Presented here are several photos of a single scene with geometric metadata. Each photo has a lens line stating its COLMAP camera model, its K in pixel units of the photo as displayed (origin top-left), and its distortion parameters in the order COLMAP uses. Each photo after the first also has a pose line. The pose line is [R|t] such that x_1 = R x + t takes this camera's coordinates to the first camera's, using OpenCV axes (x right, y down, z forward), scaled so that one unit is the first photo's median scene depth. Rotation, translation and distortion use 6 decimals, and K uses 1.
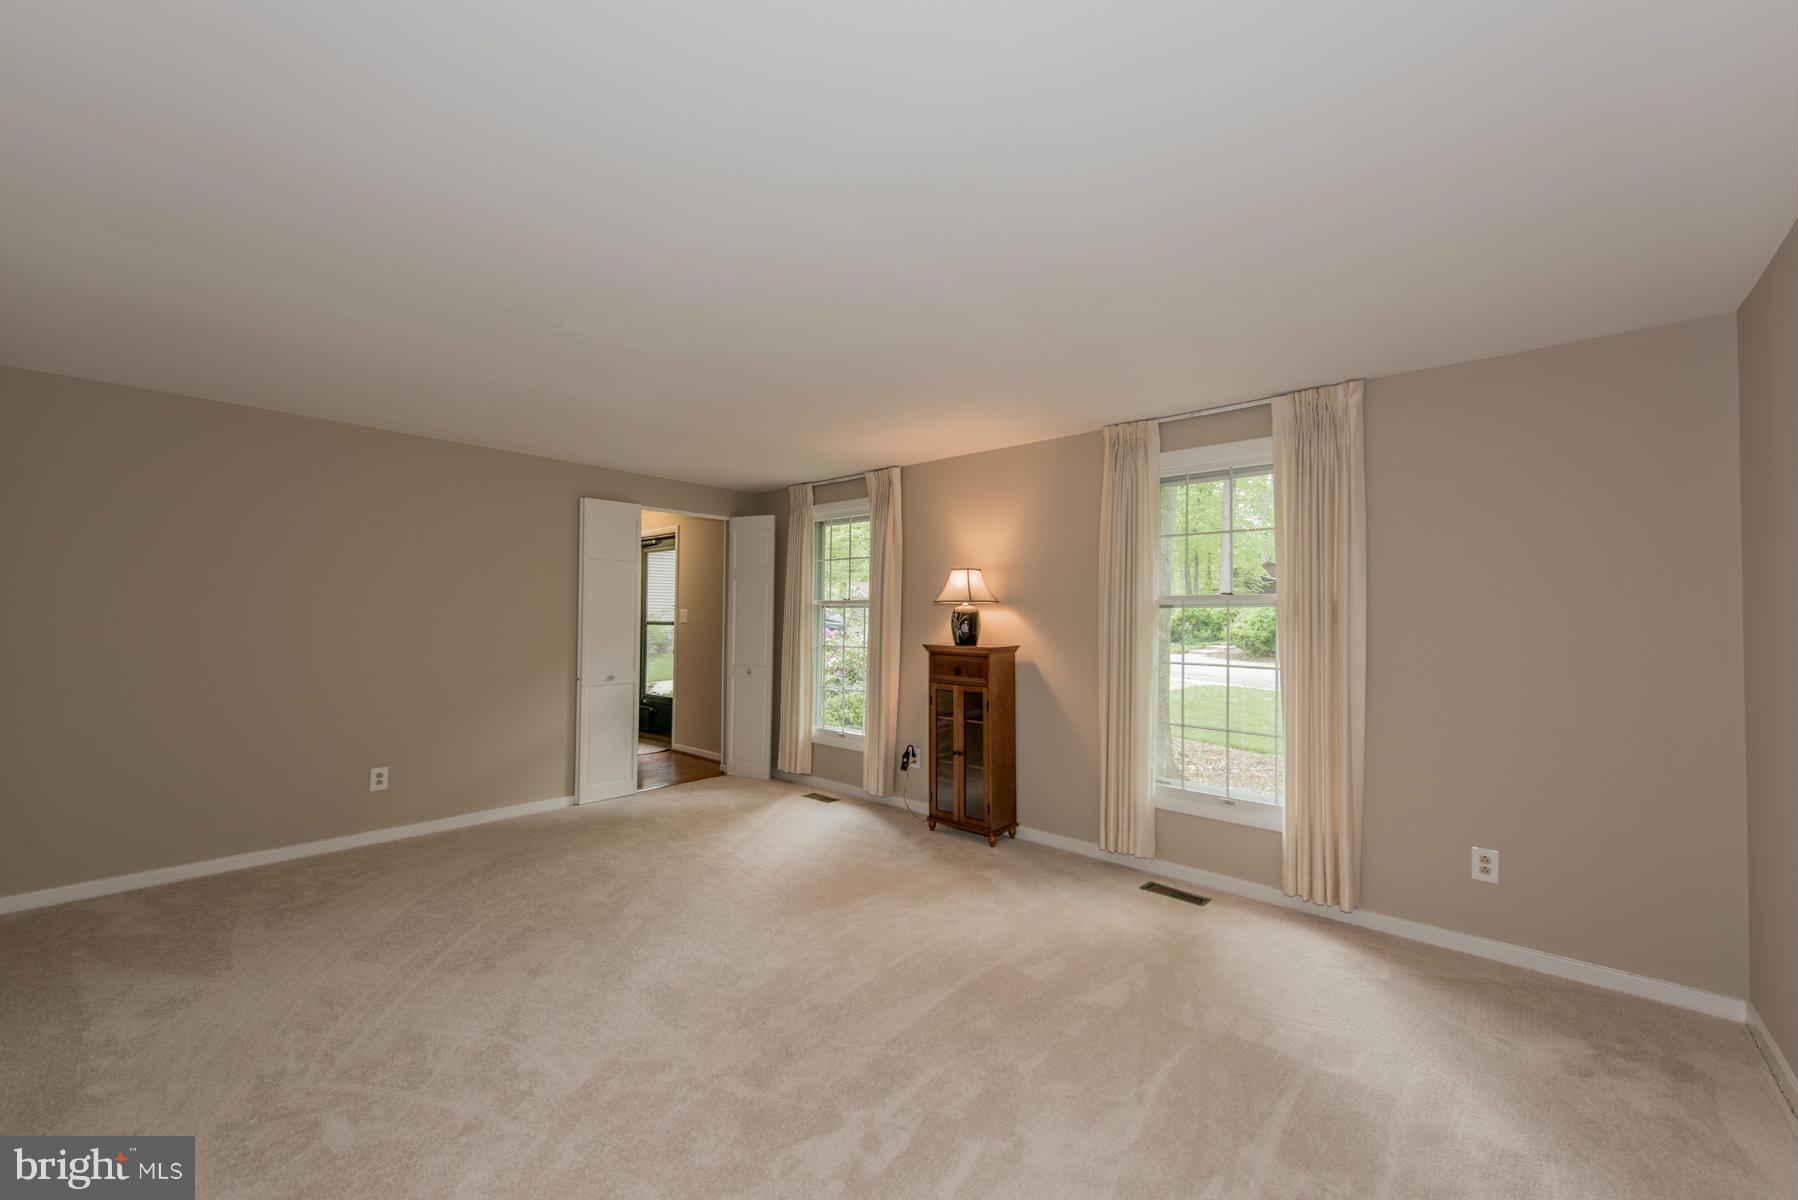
lens RADIAL K [[702.2, 0, 904.2], [0, 702.2, 603.2], [0, 0, 1]] dist [0.010154, -0.000347]
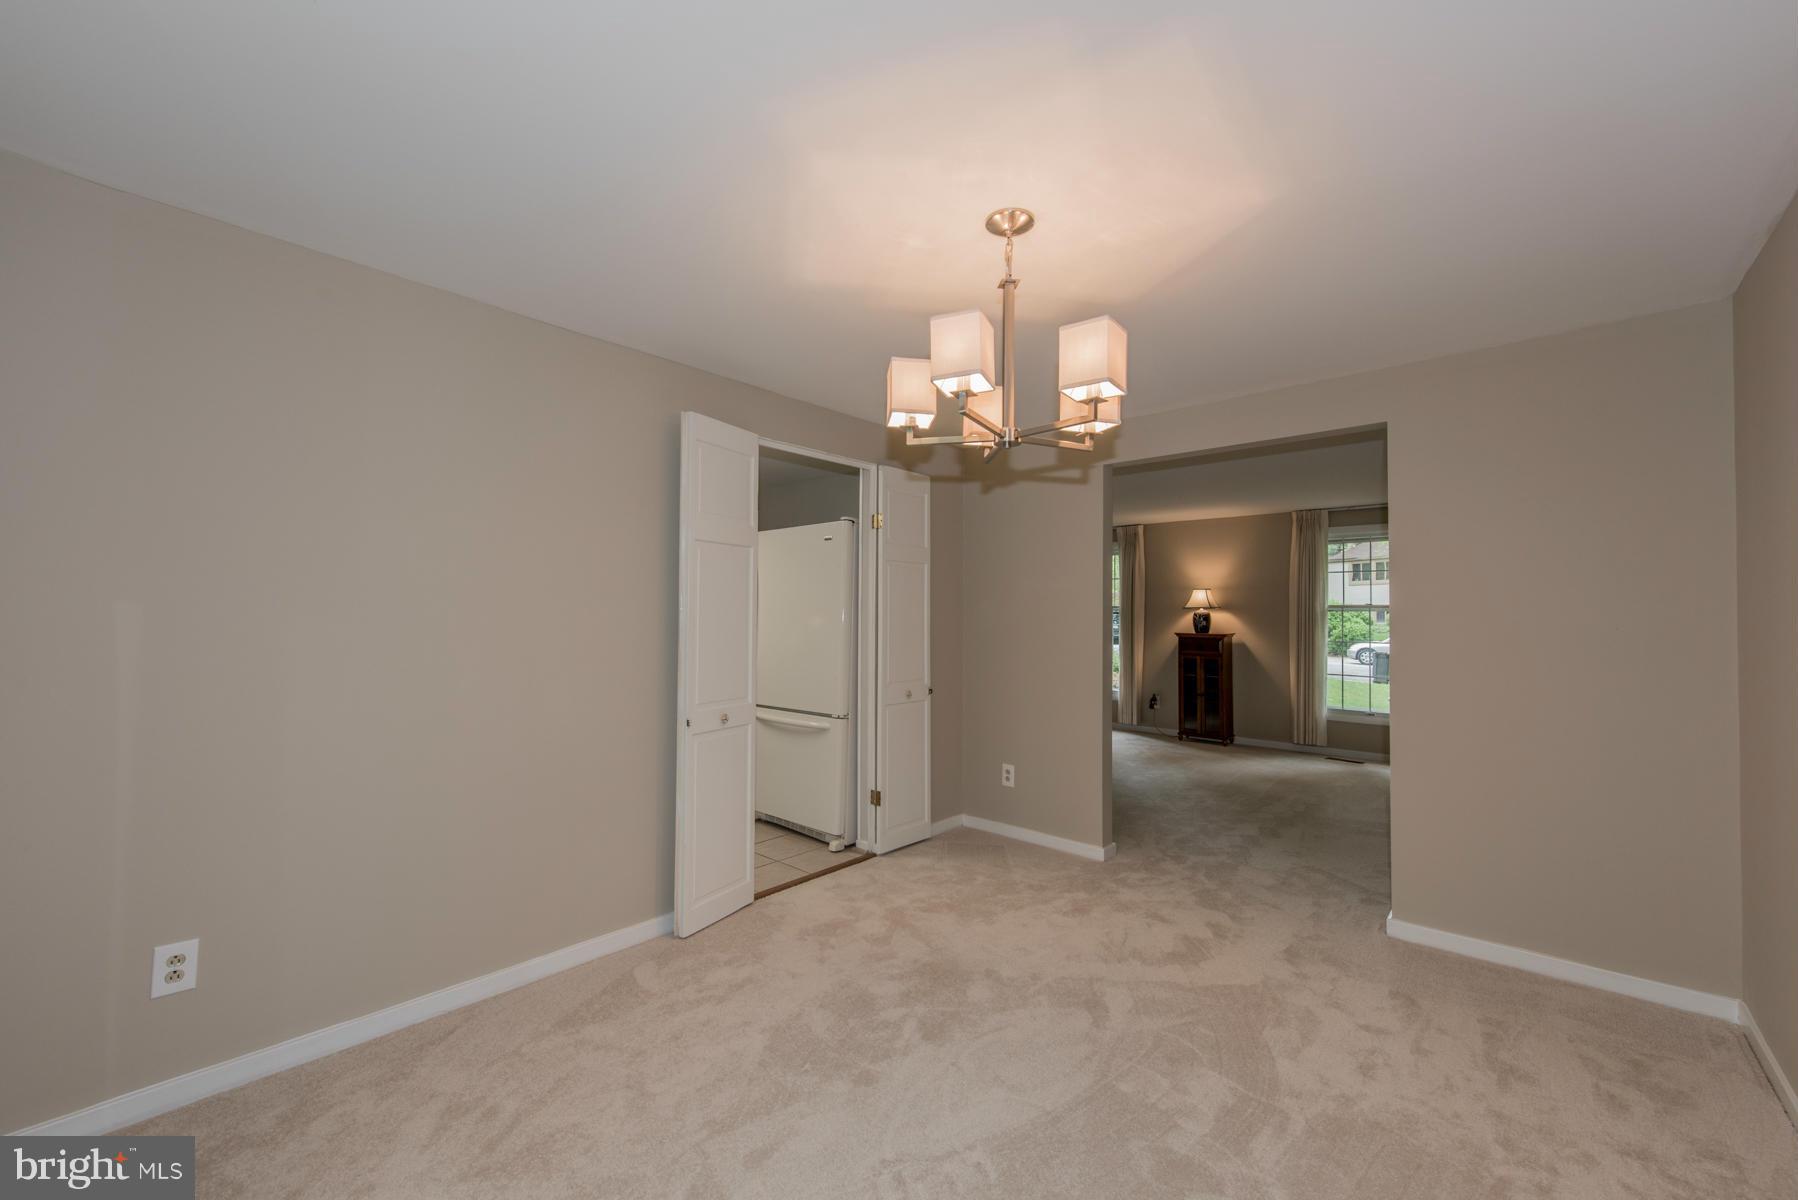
lens RADIAL K [[702.2, 0, 904.2], [0, 702.2, 603.2], [0, 0, 1]] dist [0.010154, -0.000347]
pose [[0.999990, 0.000486, 0.004473, -0.652708], [-0.000488, 1.000000, 0.000426, -0.013465], [-0.004473, -0.000428, 0.999990, -0.724661]]
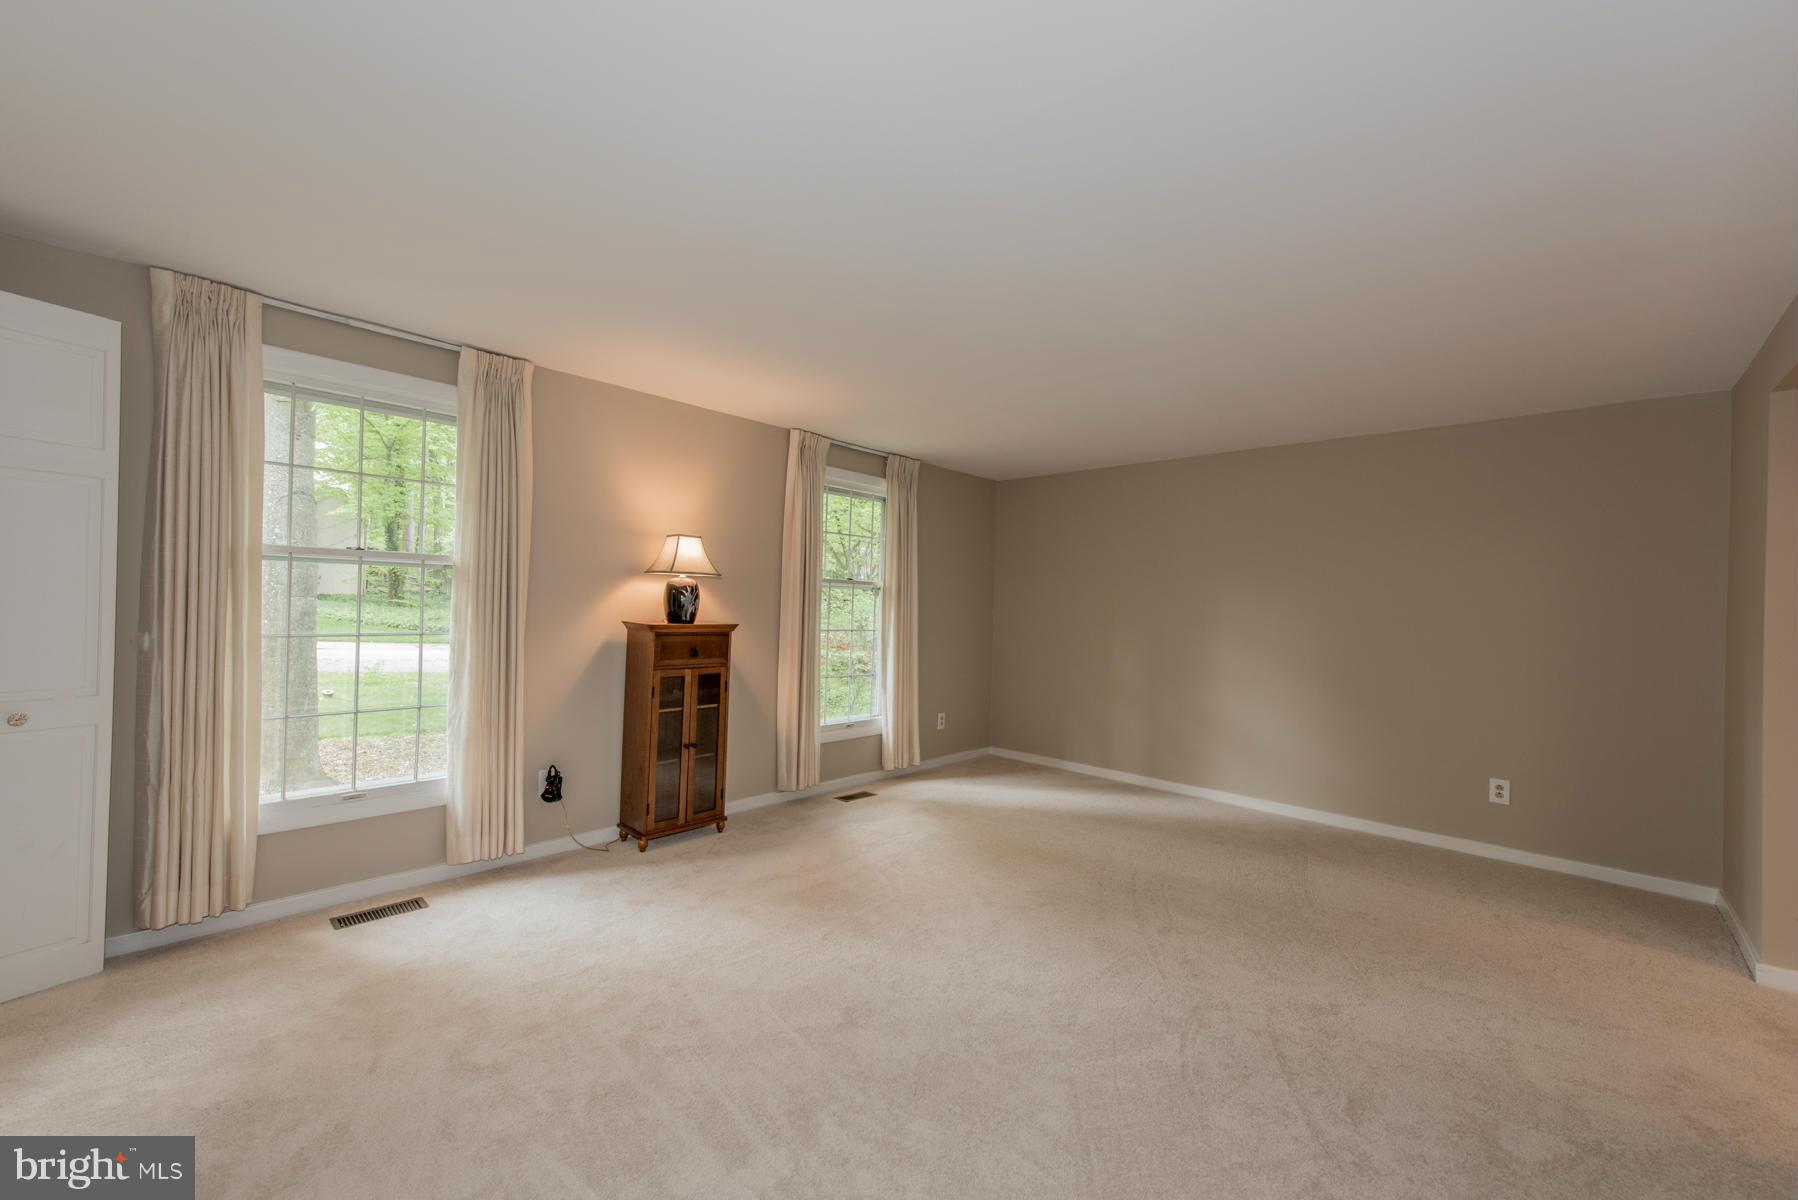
lens RADIAL K [[702.2, 0, 904.2], [0, 702.2, 603.2], [0, 0, 1]] dist [0.010154, -0.000347]
pose [[0.026373, -0.013181, 0.999565, -0.774705], [-0.055688, 0.998341, 0.014634, 0.007477], [-0.998100, -0.056049, 0.025595, 0.704424]]
